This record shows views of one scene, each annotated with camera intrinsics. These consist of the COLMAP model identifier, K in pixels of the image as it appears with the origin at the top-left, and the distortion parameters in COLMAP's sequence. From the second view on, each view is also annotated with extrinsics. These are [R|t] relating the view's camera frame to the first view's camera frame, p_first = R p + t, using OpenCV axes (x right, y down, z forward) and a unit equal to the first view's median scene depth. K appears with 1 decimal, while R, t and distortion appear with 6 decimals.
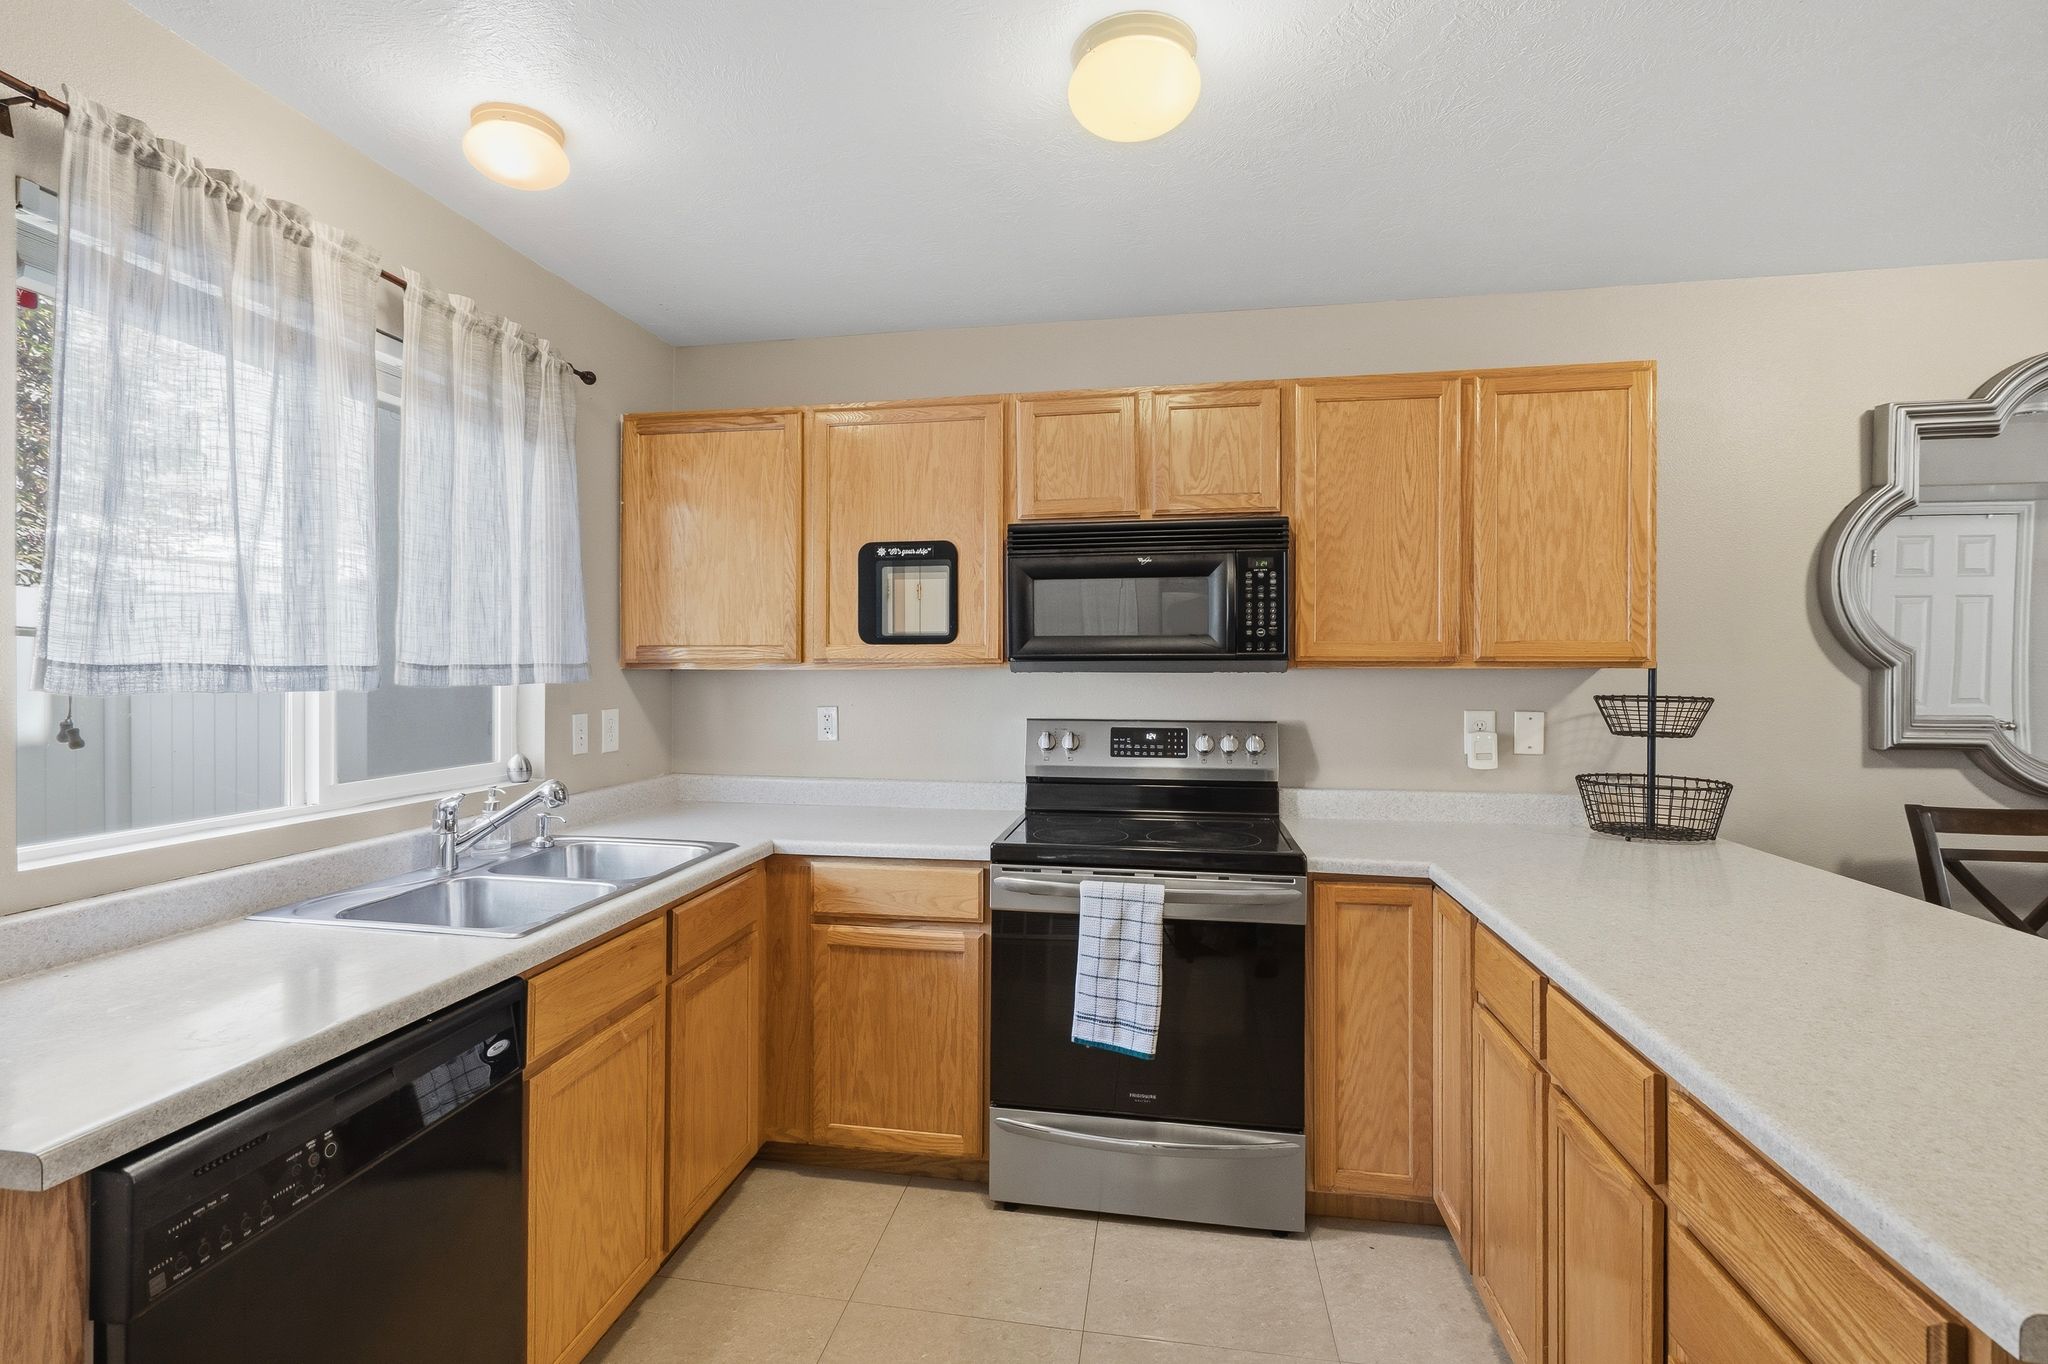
lens RADIAL K [[948.4, 0, 1025.3], [0, 948.4, 674.6], [0, 0, 1]] dist [-0.002163, -0.000069]
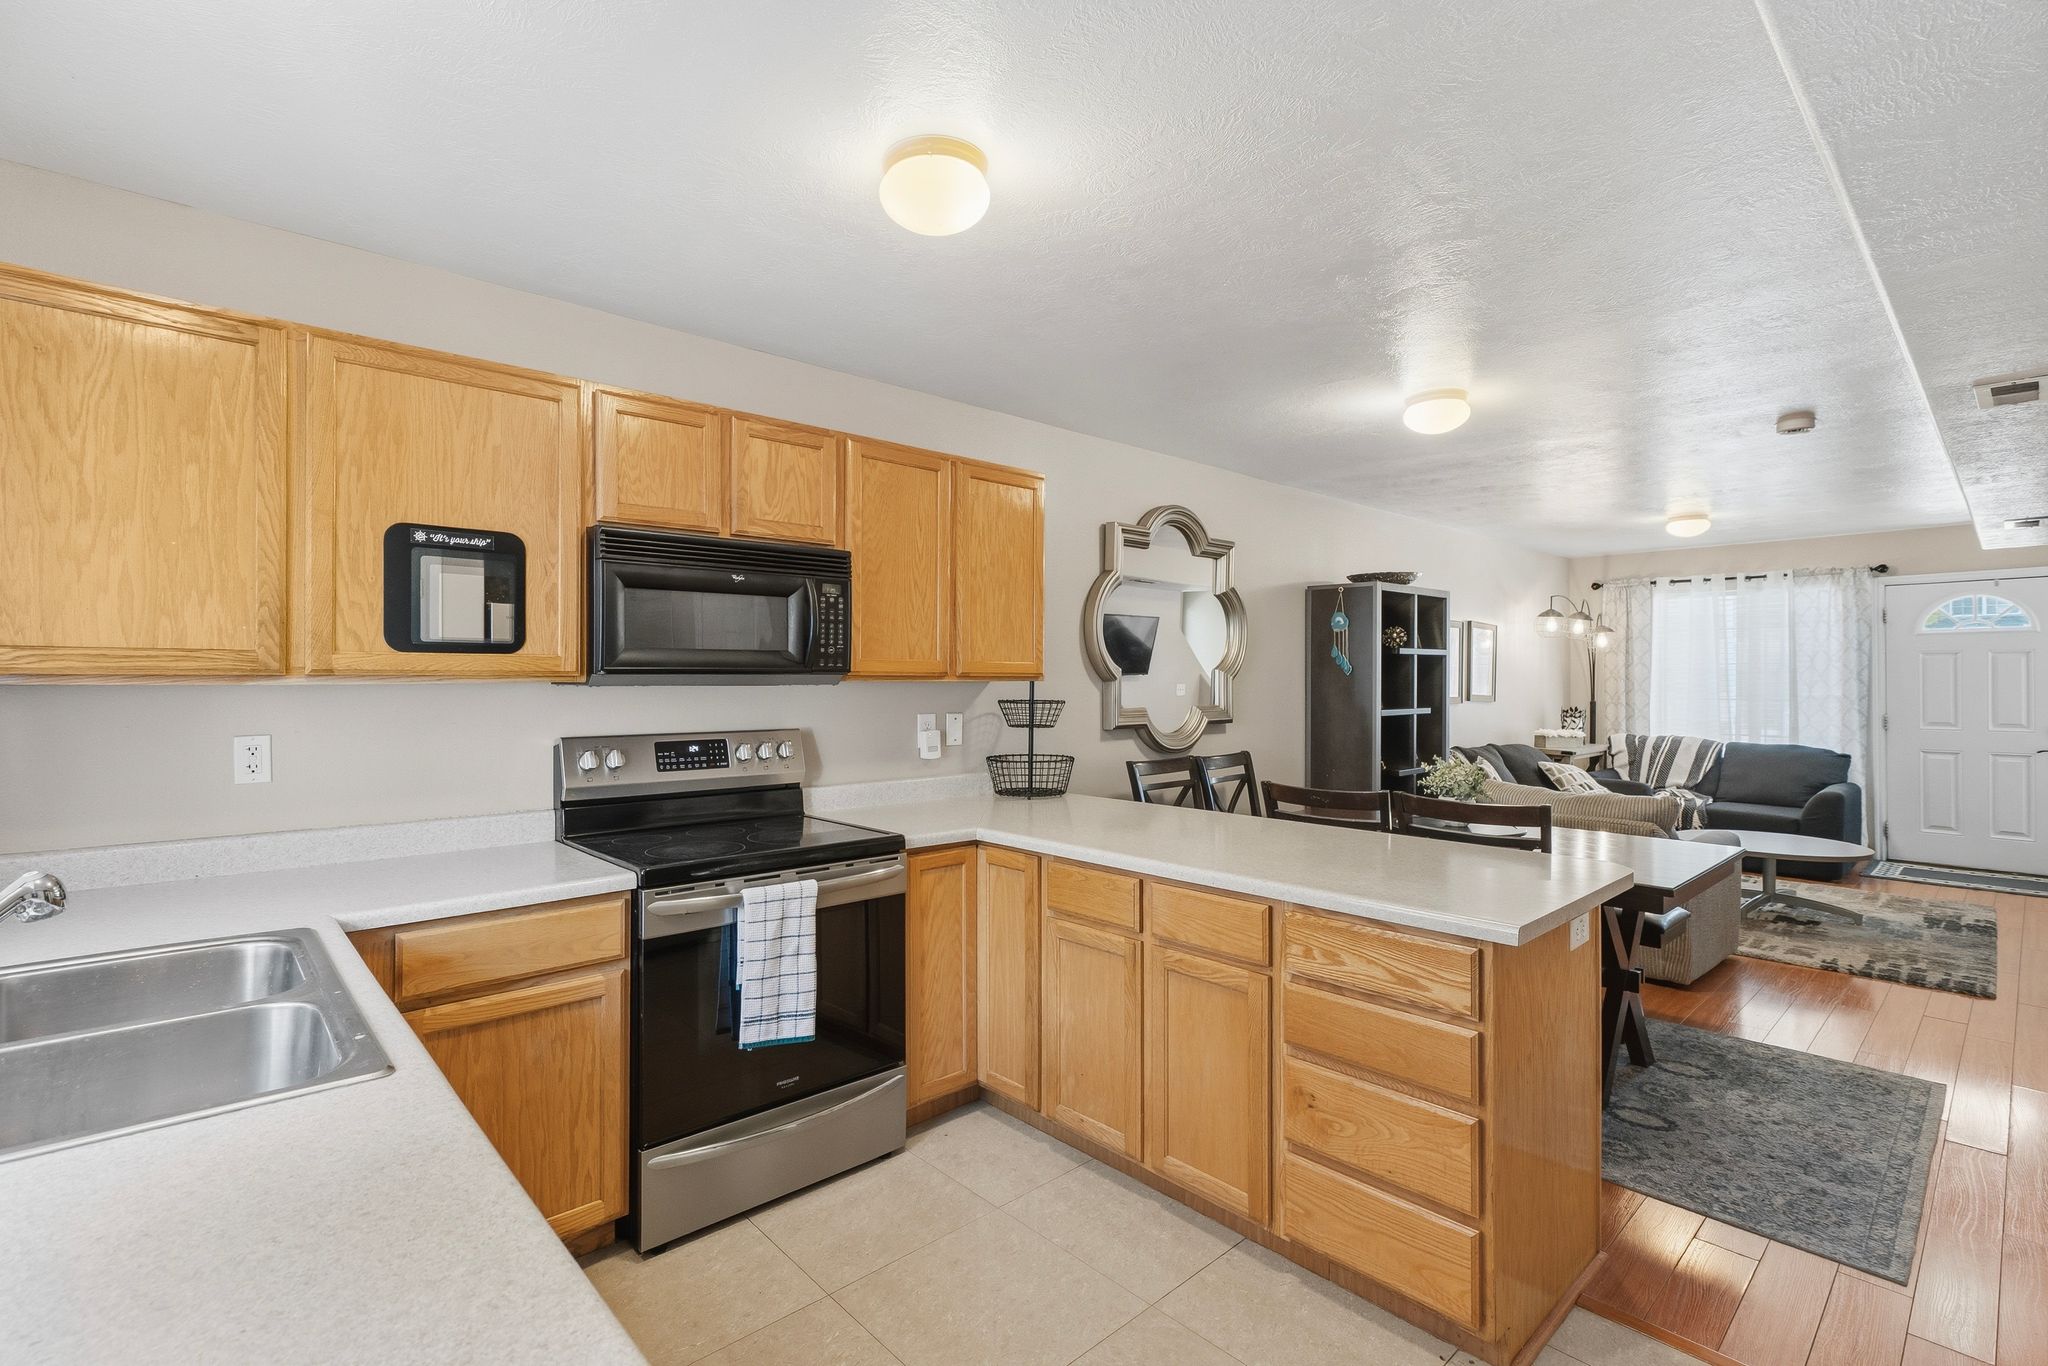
lens RADIAL K [[933.1, 0, 1008.3], [0, 933.1, 682.2], [0, 0, 1]] dist [-0.000947, 0.000246]
pose [[0.616735, -0.002720, 0.787166, -0.498935], [0.004583, 0.999989, -0.000136, -0.004666], [-0.787157, 0.003692, 0.616741, 0.136937]]
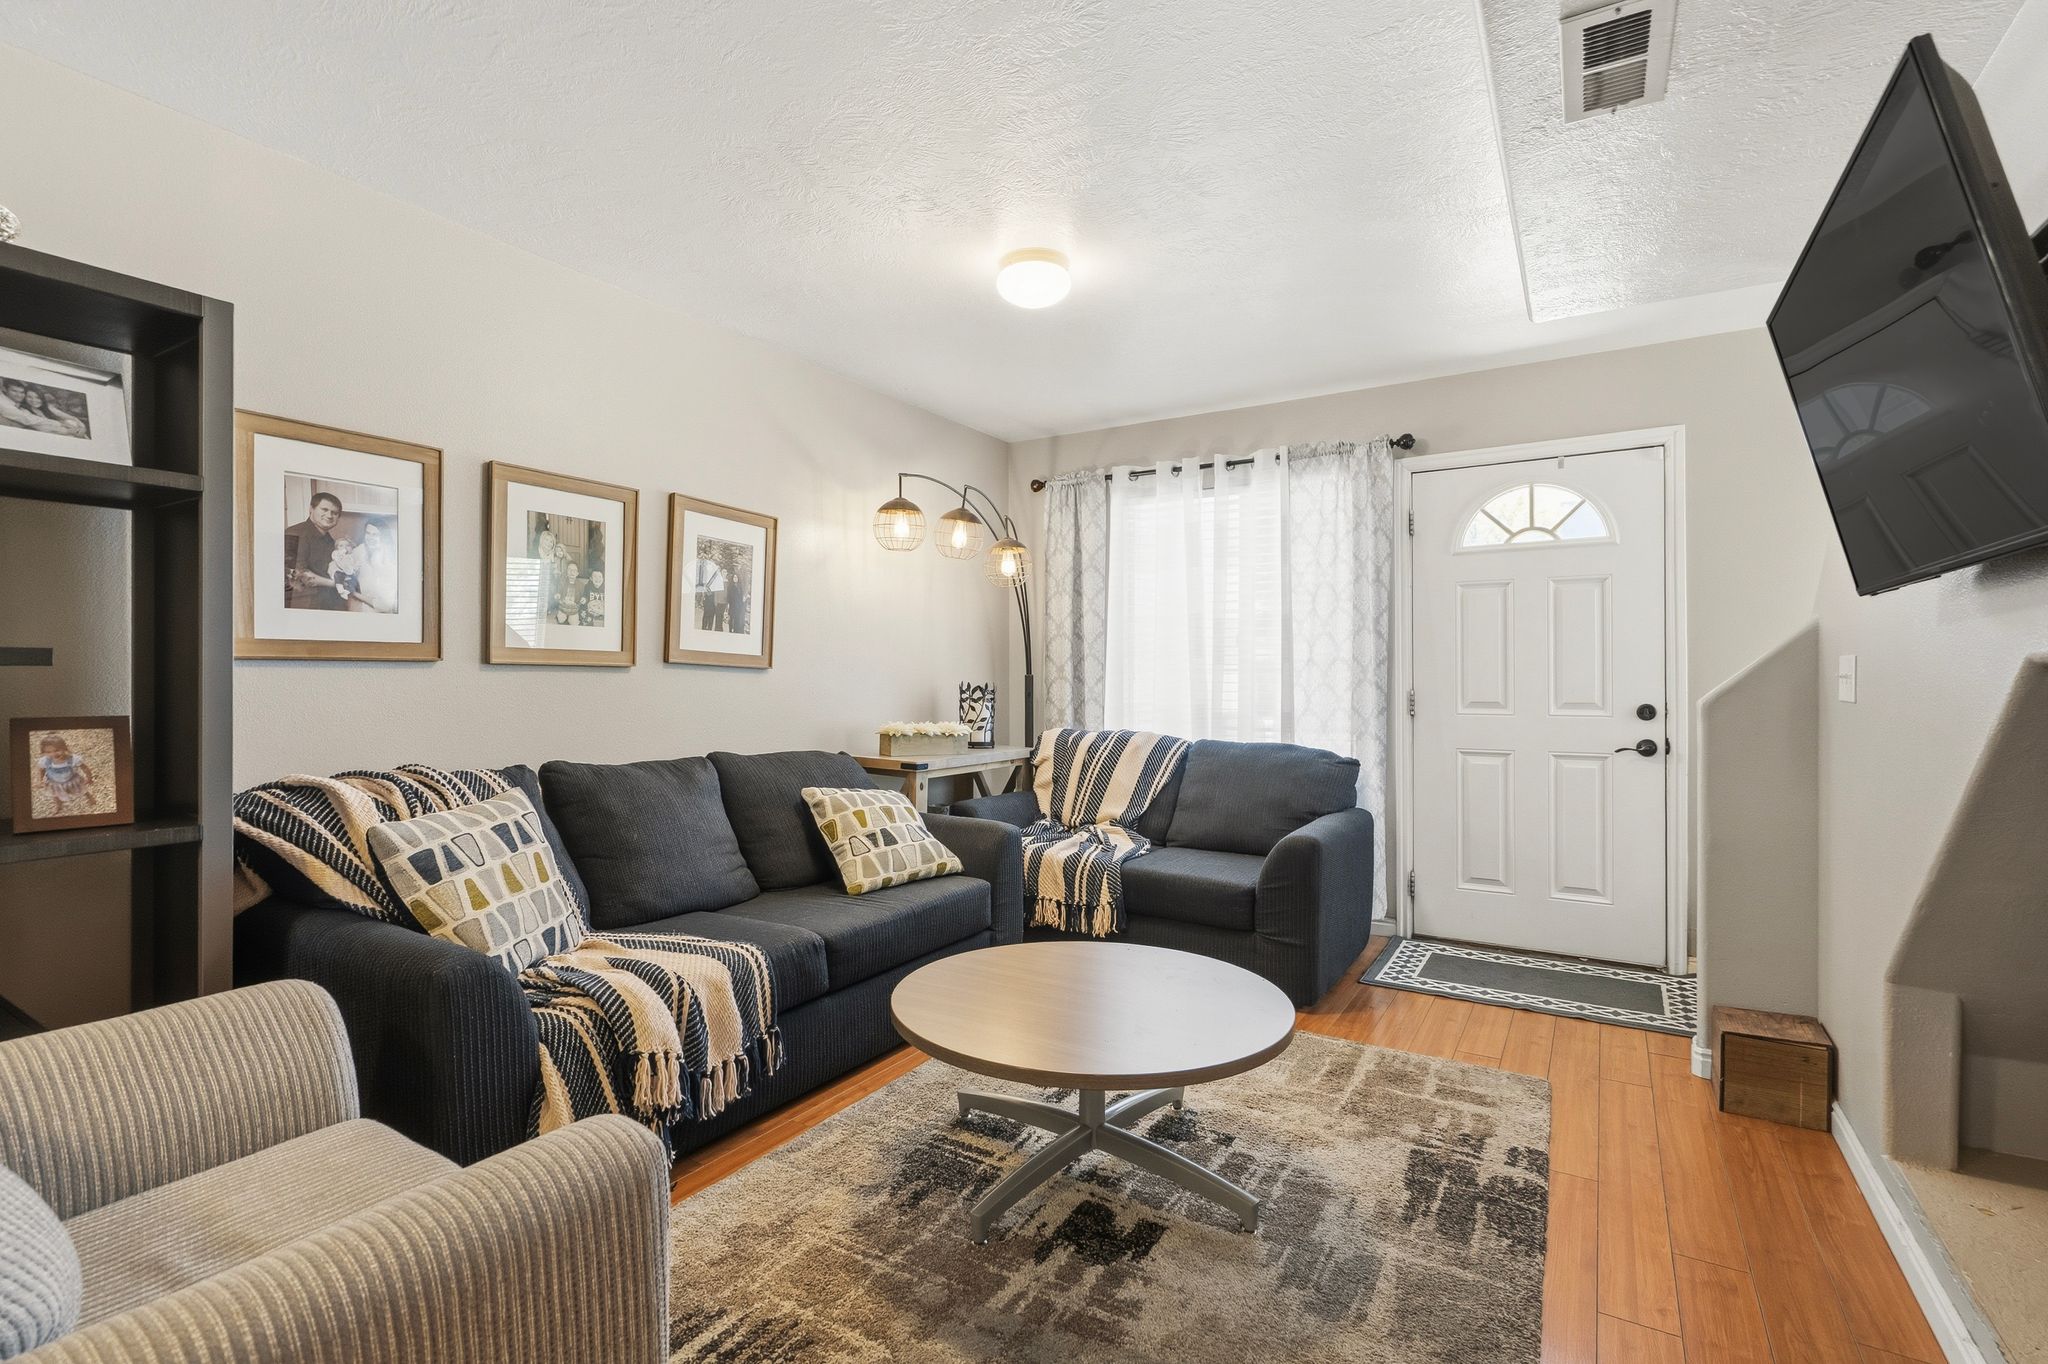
lens RADIAL K [[914.5, 0, 1024.0], [0, 914.5, 682.0], [0, 0, 1]] dist [-0.020311, 0.000167]
pose [[0.380029, 0.001813, 0.924973, 1.340103], [0.003599, 0.999988, -0.003439, 0.082206], [-0.924967, 0.004636, 0.380018, -0.150217]]
